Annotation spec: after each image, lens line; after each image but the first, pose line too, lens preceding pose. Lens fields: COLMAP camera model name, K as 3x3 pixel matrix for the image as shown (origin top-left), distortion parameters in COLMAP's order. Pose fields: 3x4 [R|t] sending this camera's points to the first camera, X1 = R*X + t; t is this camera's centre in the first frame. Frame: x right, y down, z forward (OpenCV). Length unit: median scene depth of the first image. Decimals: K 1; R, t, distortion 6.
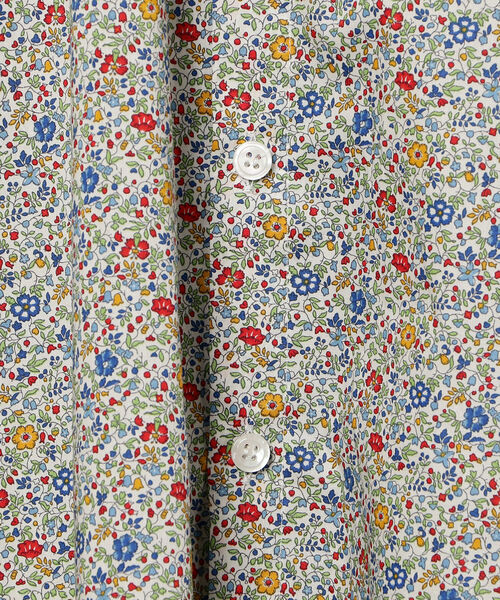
lens RADIAL K [[3101.9, 0, 250.1], [0, 3101.9, 300.0], [0, 0, 1]] dist [-0.061135, 0.000000]
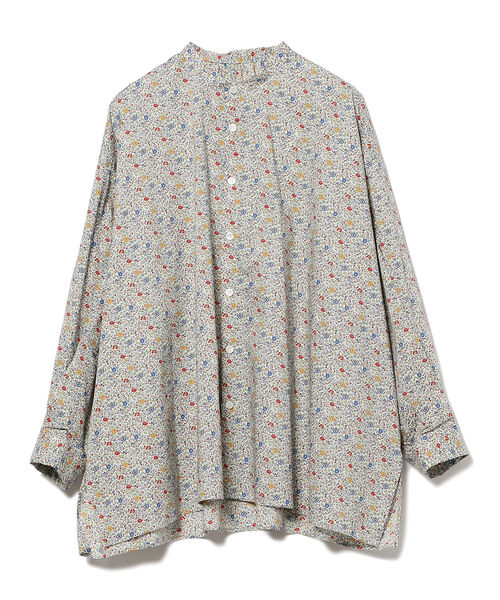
lens RADIAL K [[1433.4, 0, 249.9], [0, 1433.4, 299.9], [0, 0, 1]] dist [-0.005712, 0.000000]
pose [[0.998666, -0.001002, 0.051625, -0.086508], [0.016286, 0.954887, -0.296523, 0.662420], [-0.048999, 0.296968, 0.953629, -1.230141]]
